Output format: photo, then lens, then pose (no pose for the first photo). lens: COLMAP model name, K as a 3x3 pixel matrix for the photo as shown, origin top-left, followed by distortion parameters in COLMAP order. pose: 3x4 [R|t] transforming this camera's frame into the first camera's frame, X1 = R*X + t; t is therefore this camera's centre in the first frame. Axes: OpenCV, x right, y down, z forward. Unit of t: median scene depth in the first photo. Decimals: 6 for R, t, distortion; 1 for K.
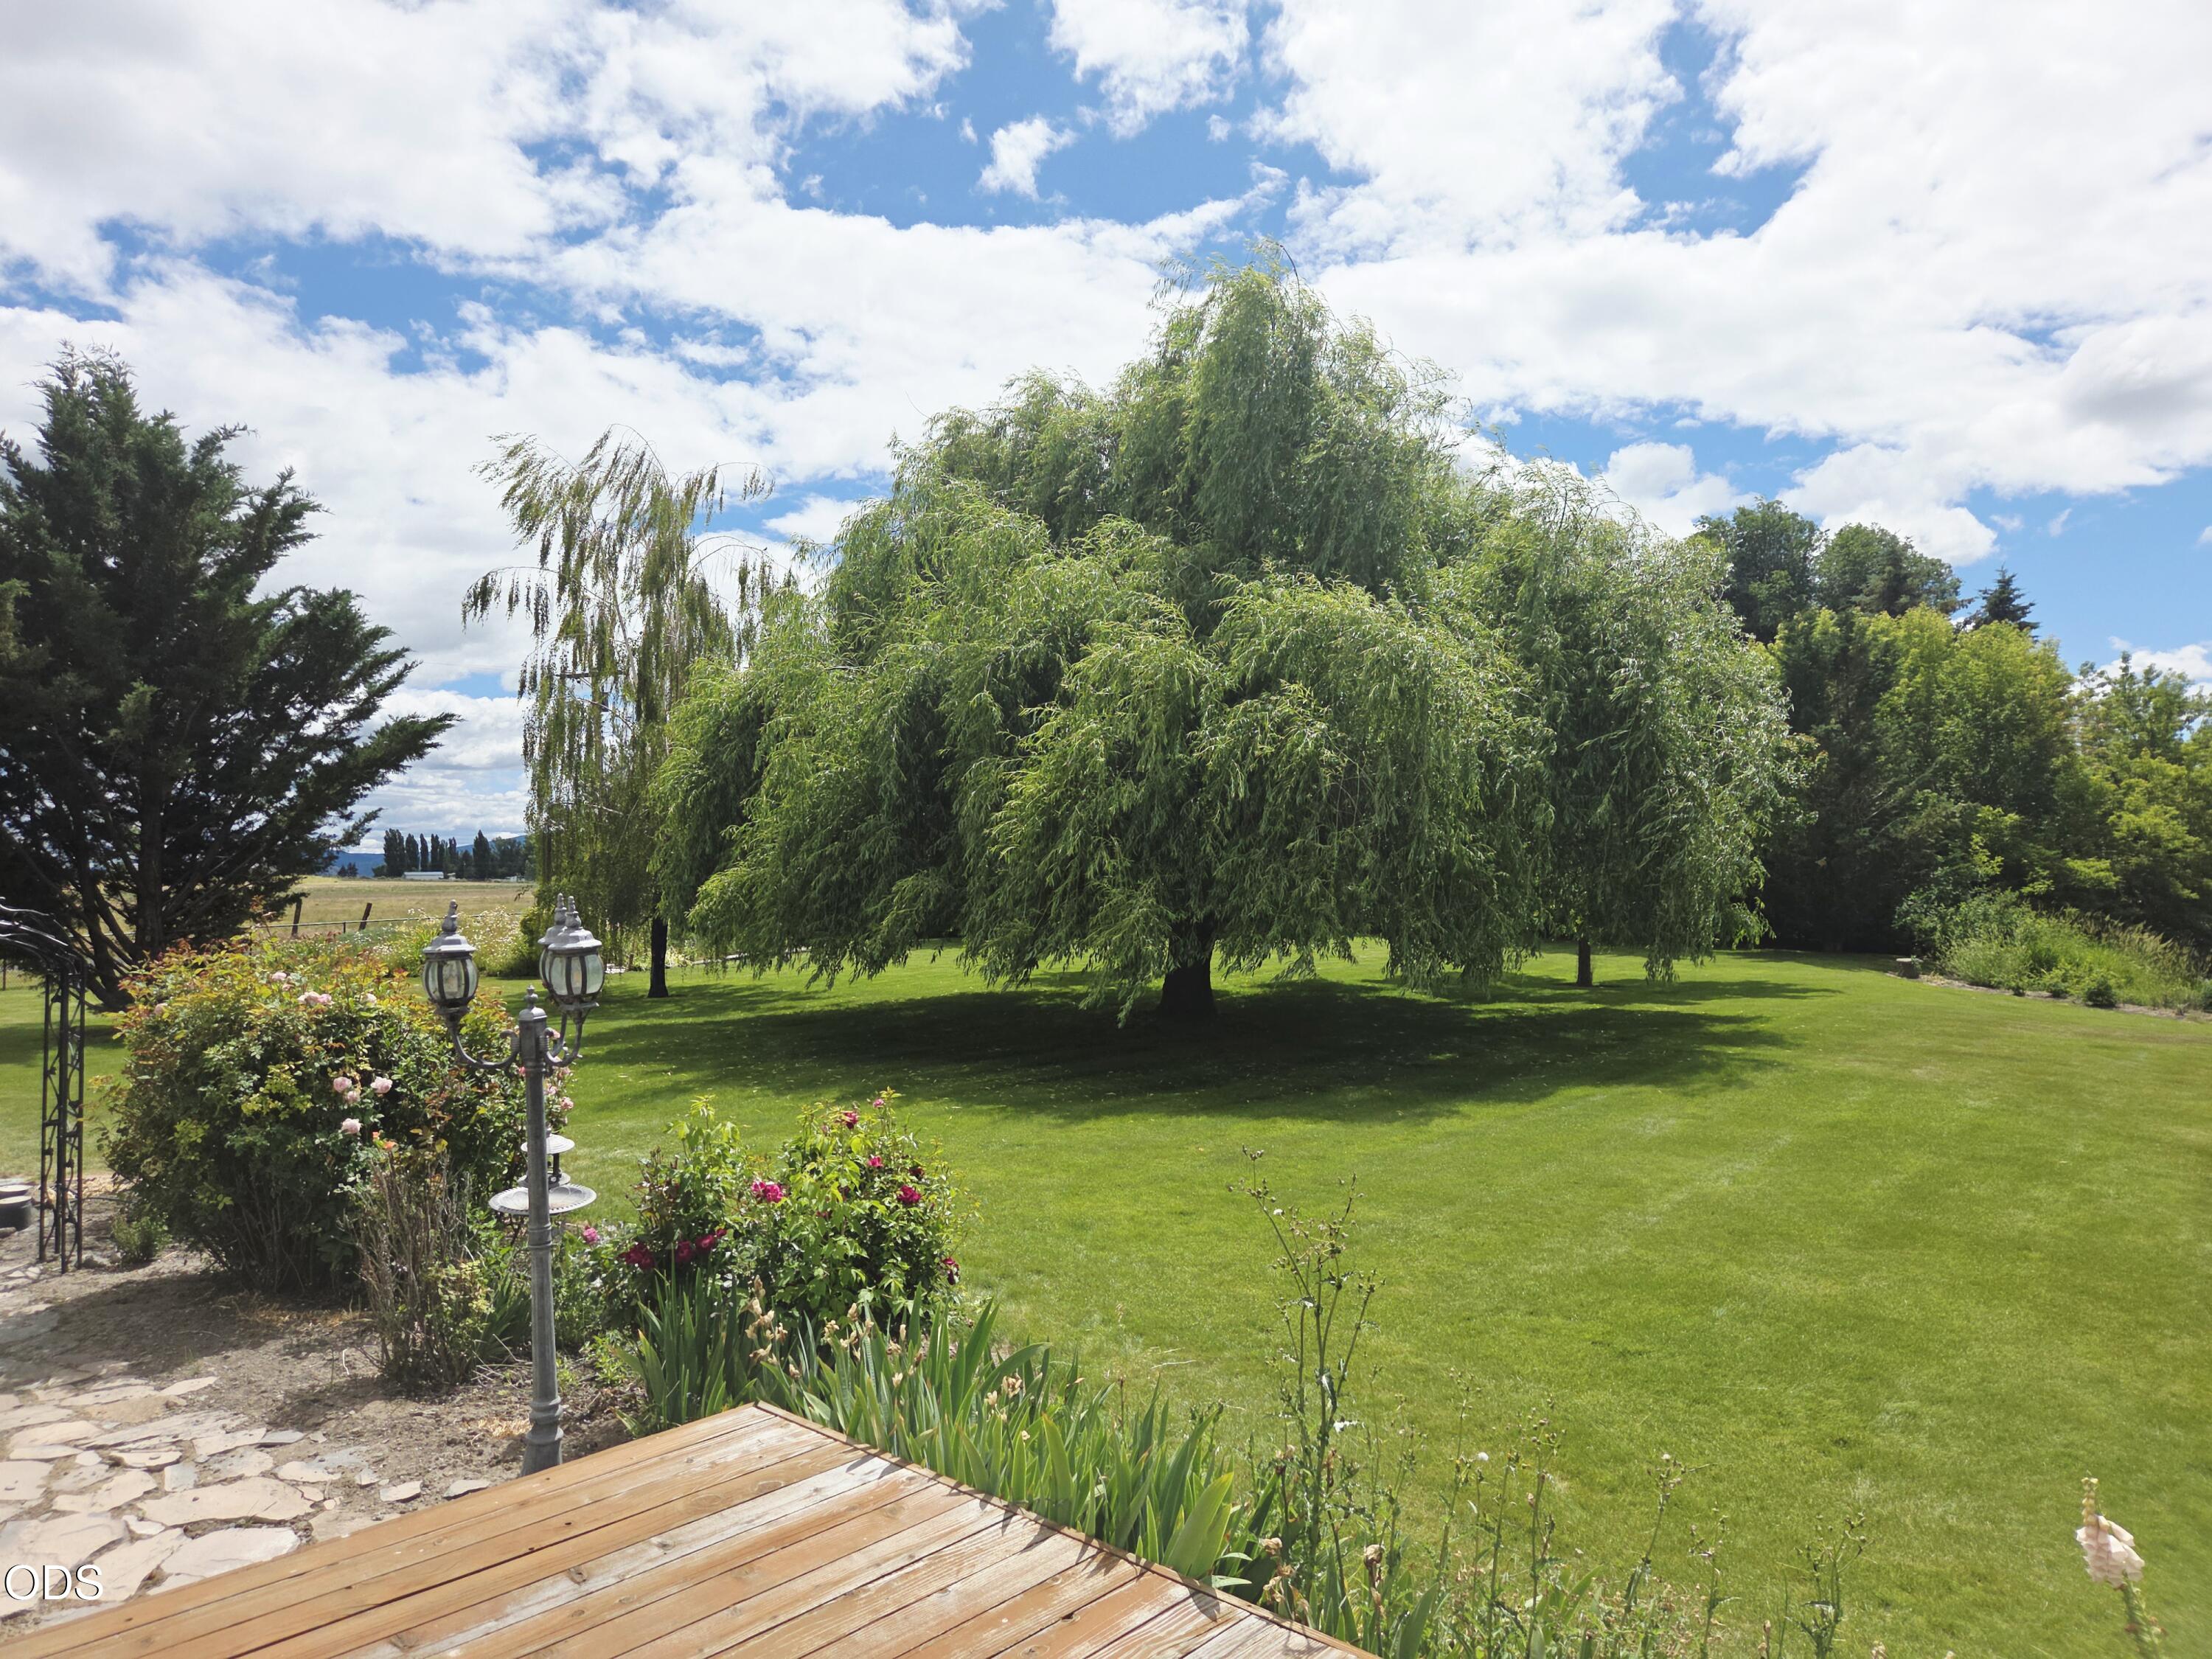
lens RADIAL K [[1486.7, 0, 1106.3], [0, 1486.7, 813.6], [0, 0, 1]] dist [0.040519, -0.035131]
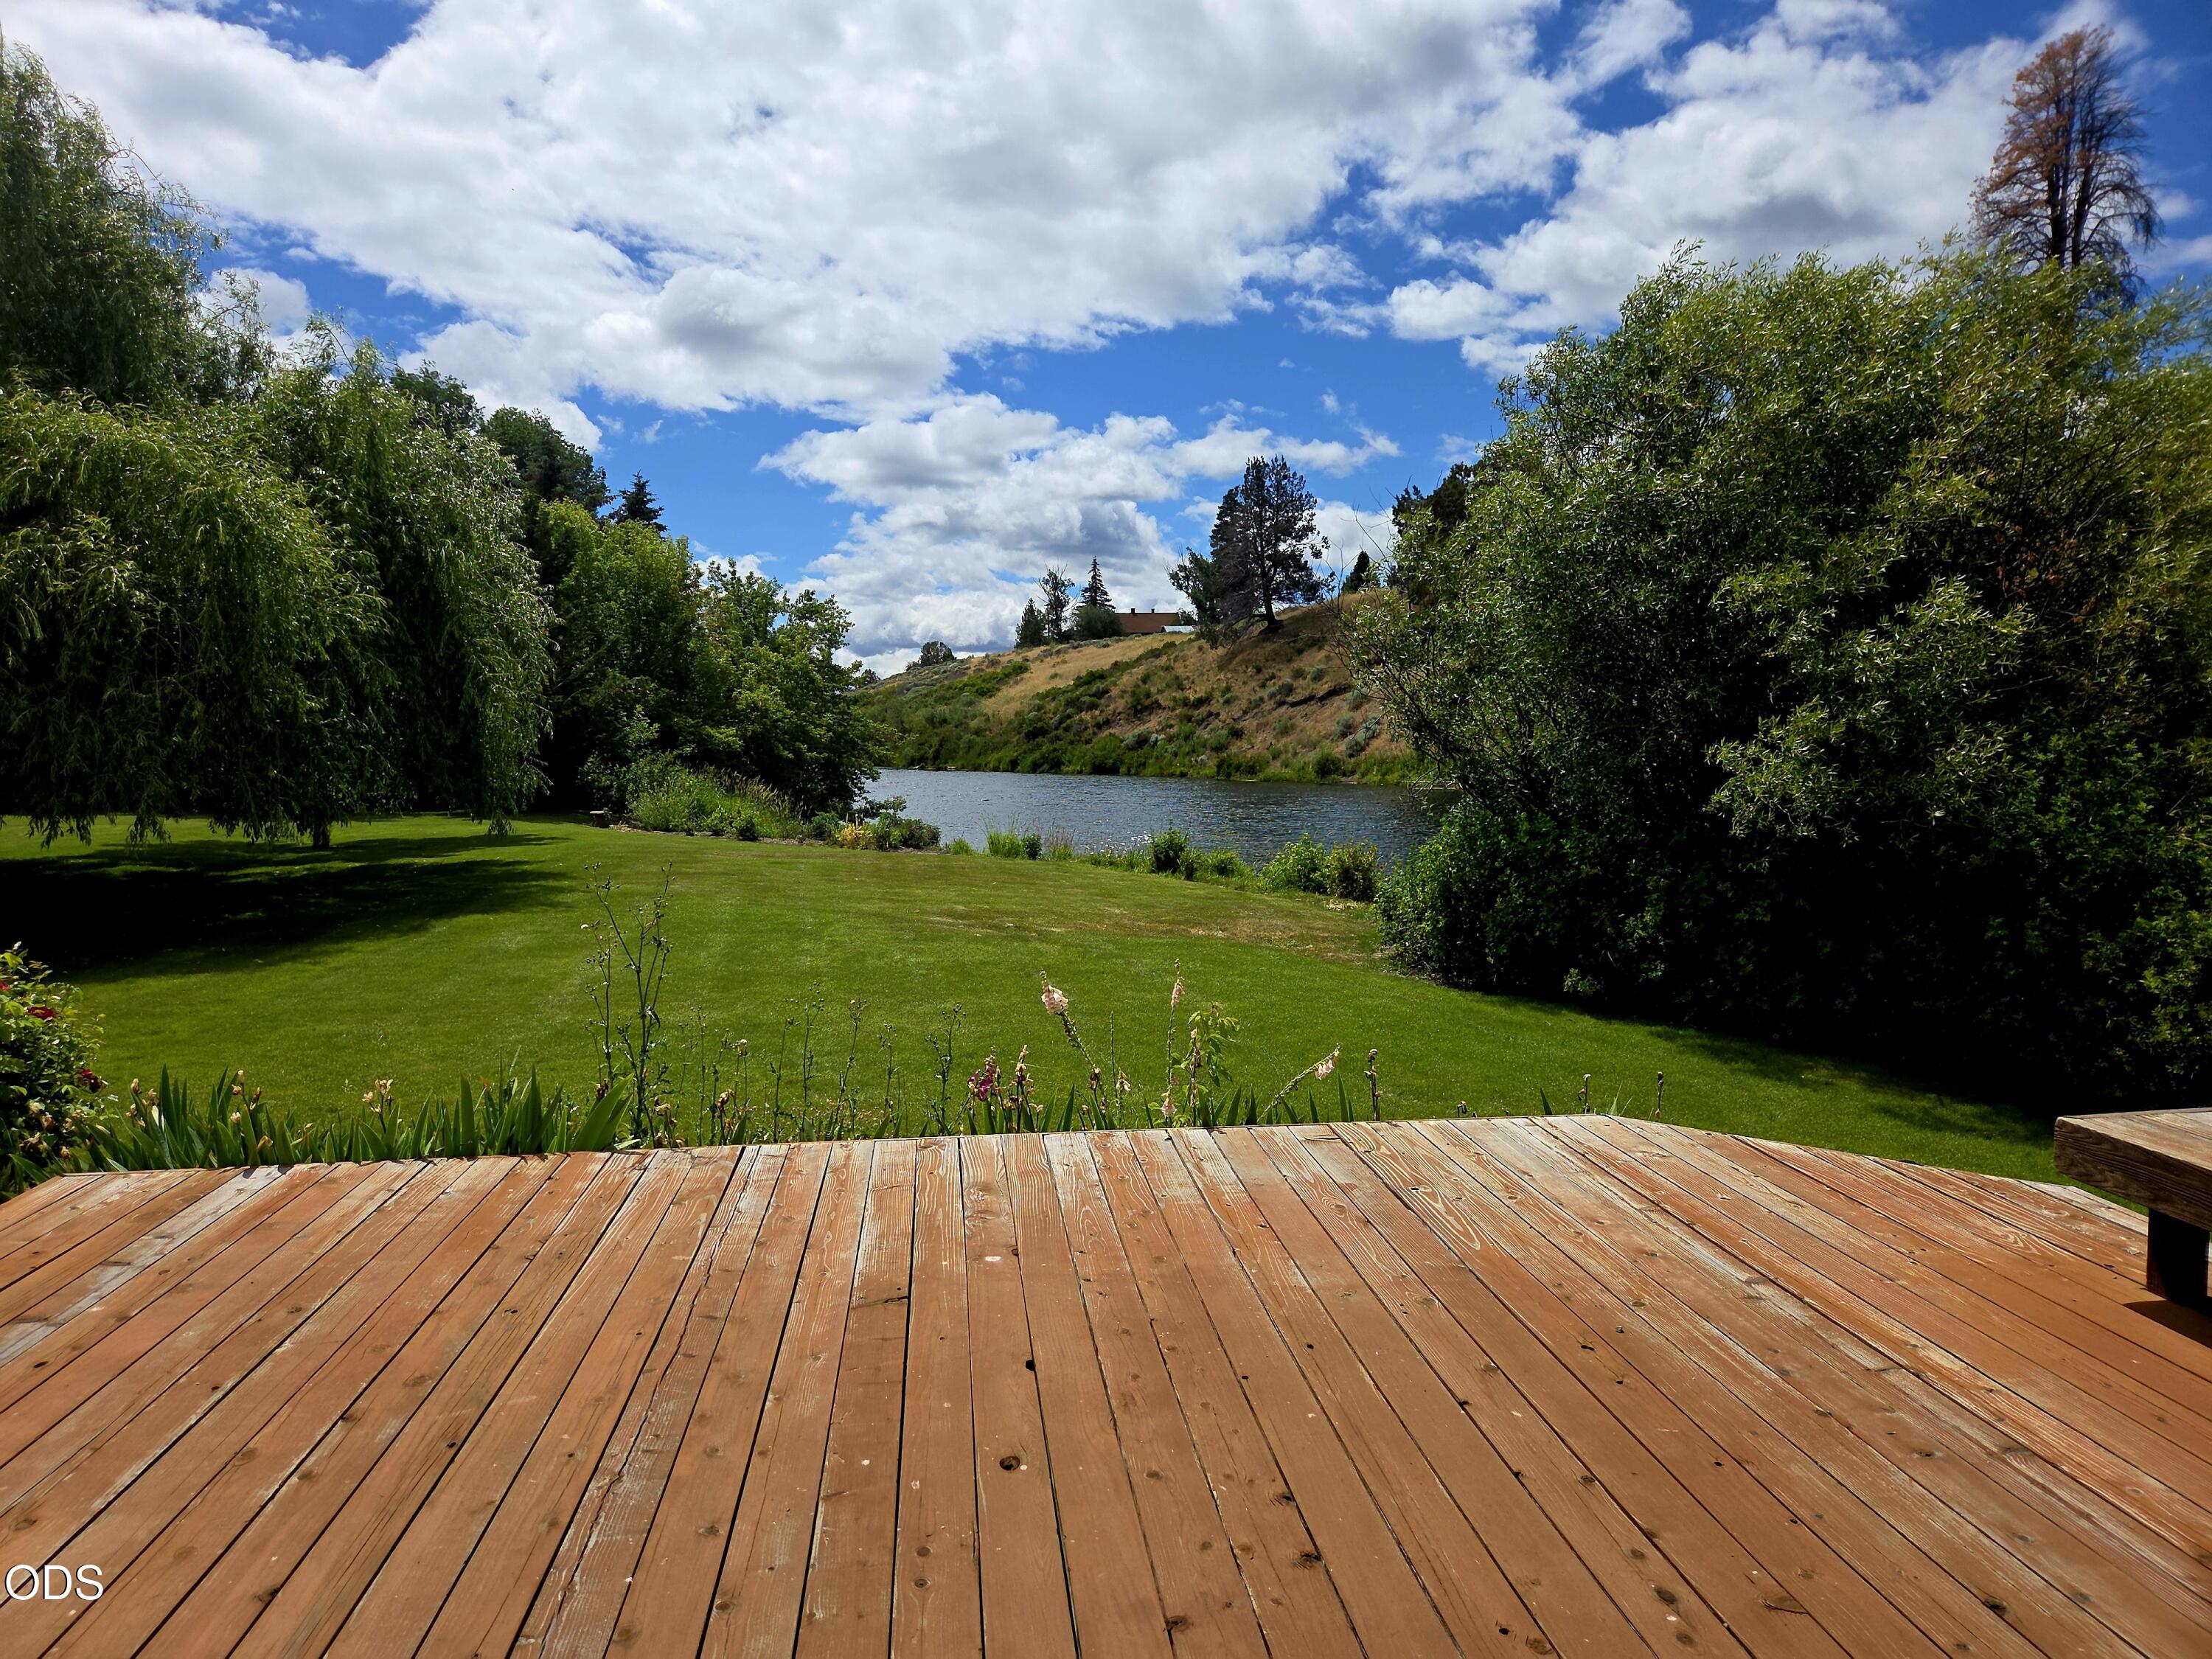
lens RADIAL K [[1486.7, 0, 1076.7], [0, 1486.7, 892.7], [0, 0, 1]] dist [0.040519, -0.035131]
pose [[0.662419, -0.077237, 0.745142, -0.074149], [-0.025228, 0.991807, 0.125232, 0.004809], [-0.748709, -0.101754, 0.655043, -0.033580]]
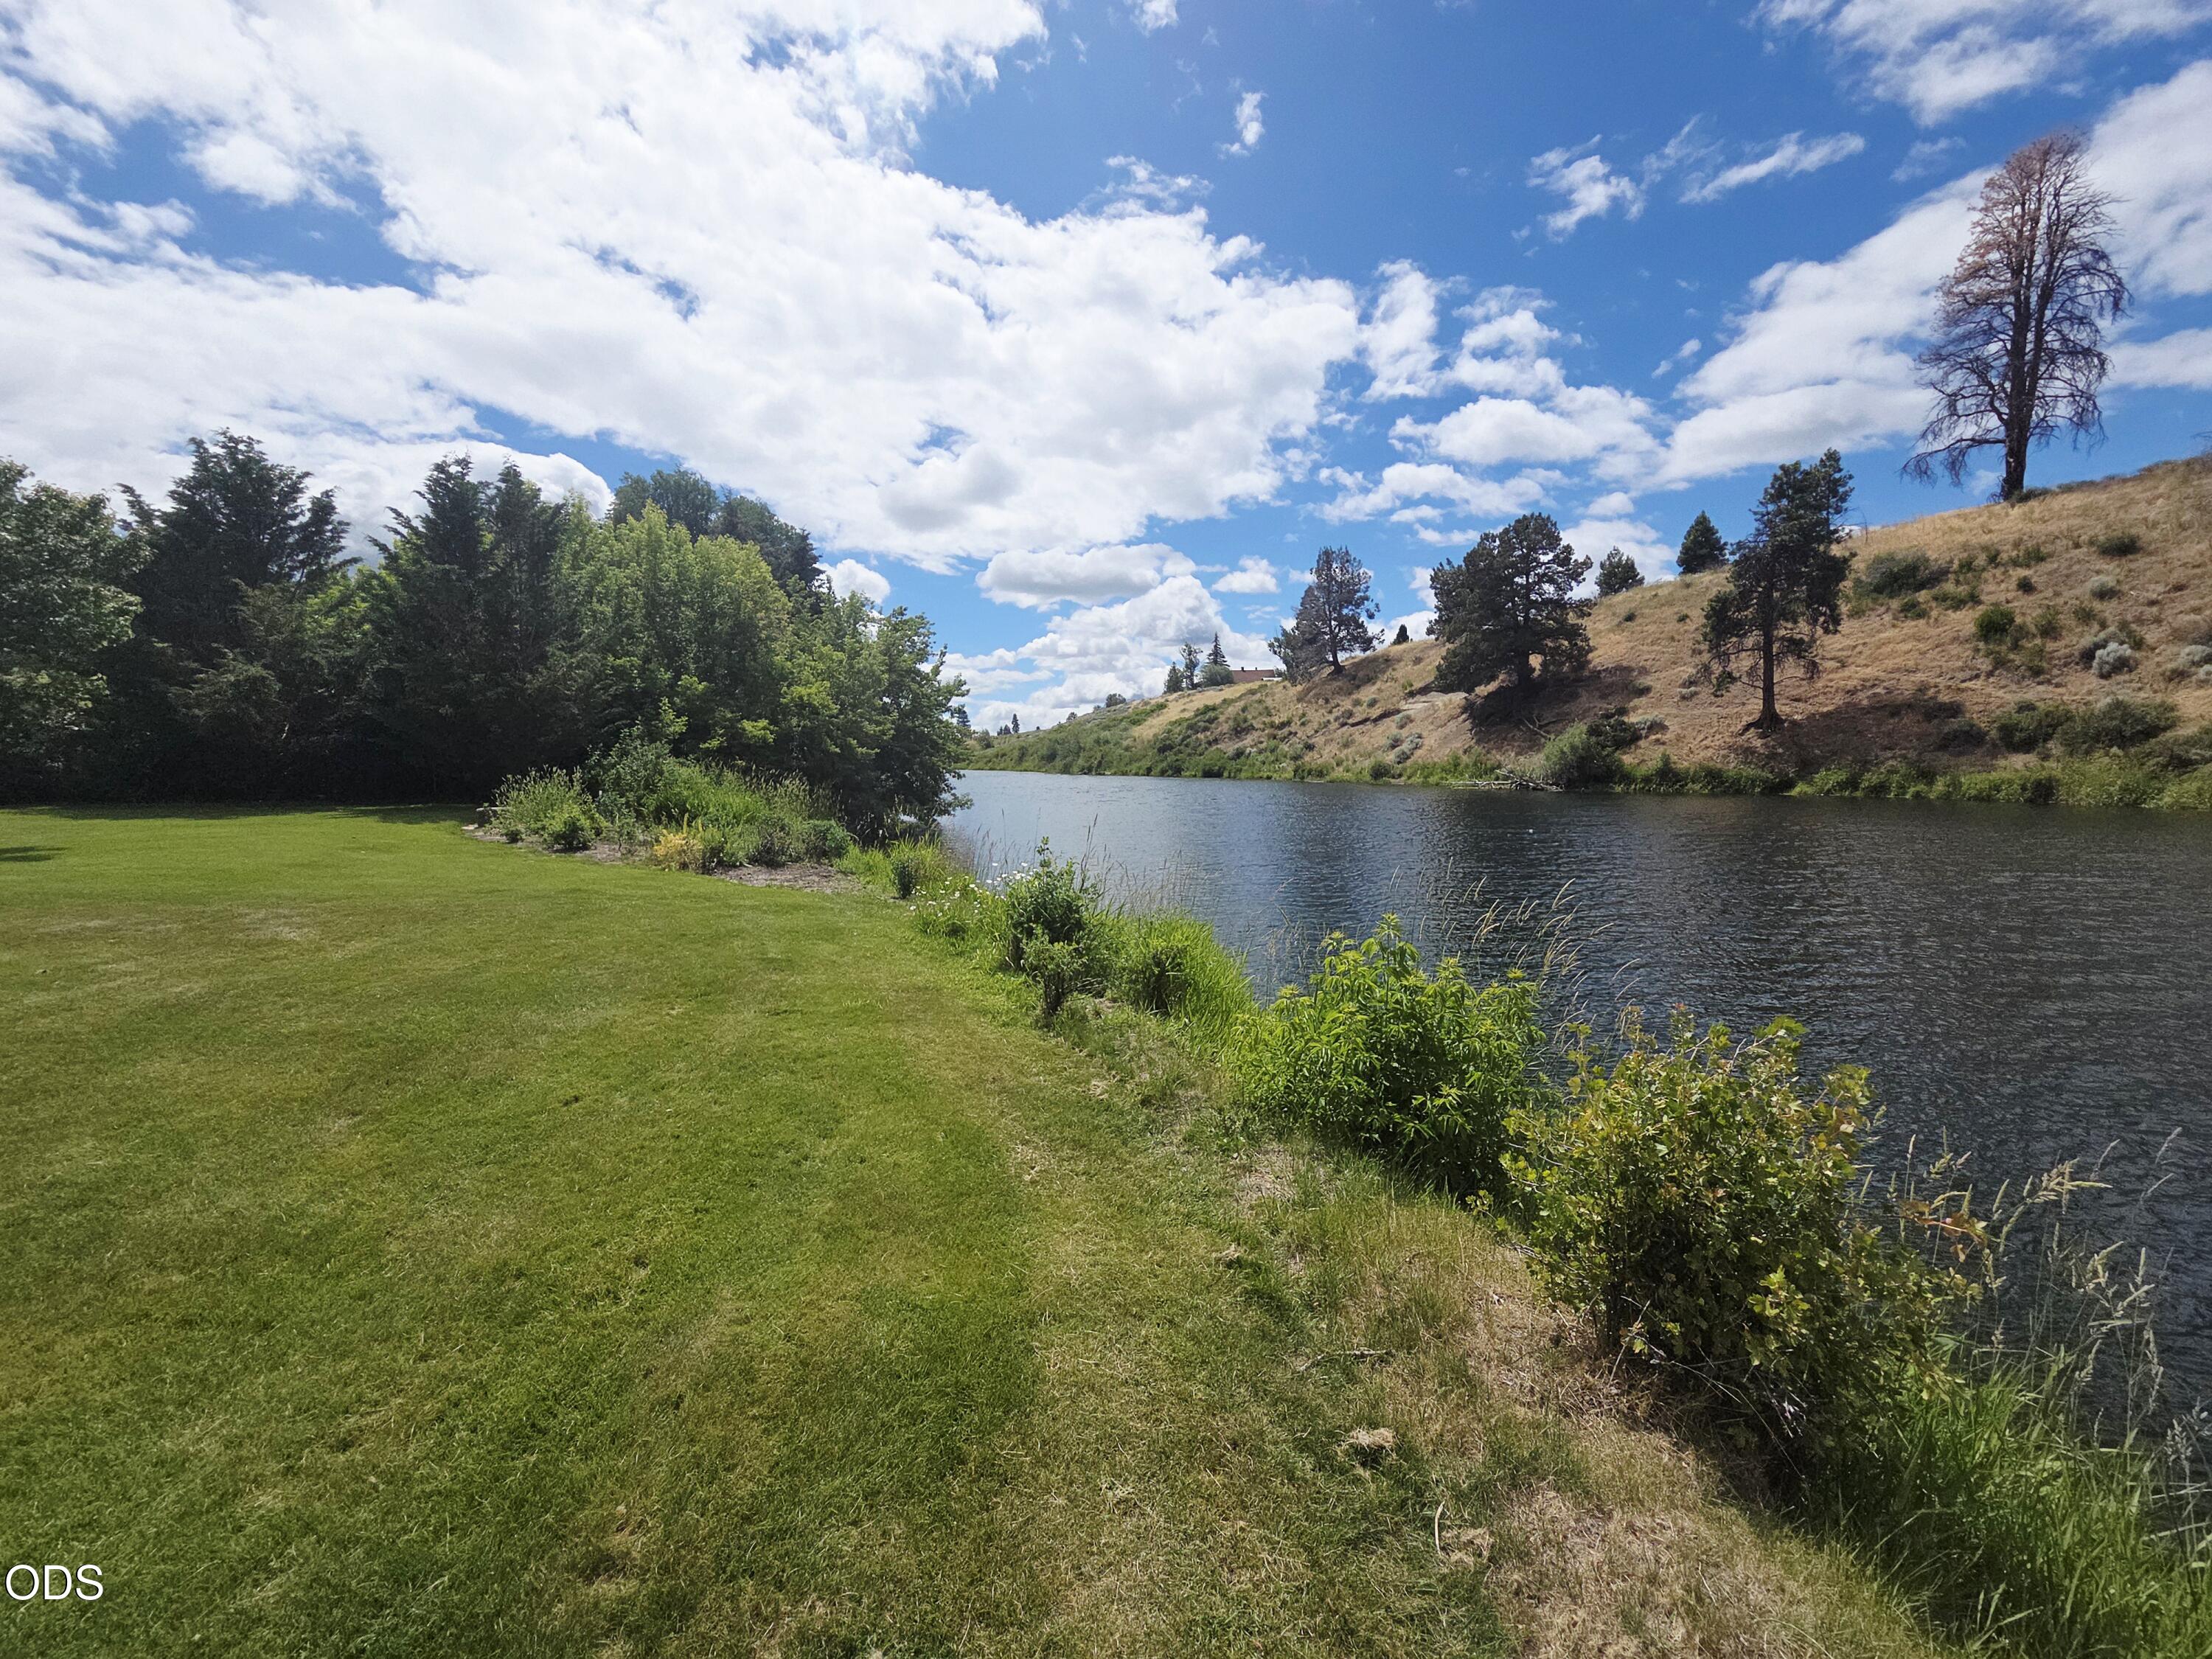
lens RADIAL K [[898.9, 0, 1119.0], [0, 898.9, 830.6], [0, 0, 1]] dist [0.000824, 0.000206]
pose [[0.740876, -0.053692, 0.669492, 0.373140], [-0.021860, 0.994344, 0.103936, 0.036080], [-0.671286, -0.091639, 0.735512, 0.257581]]
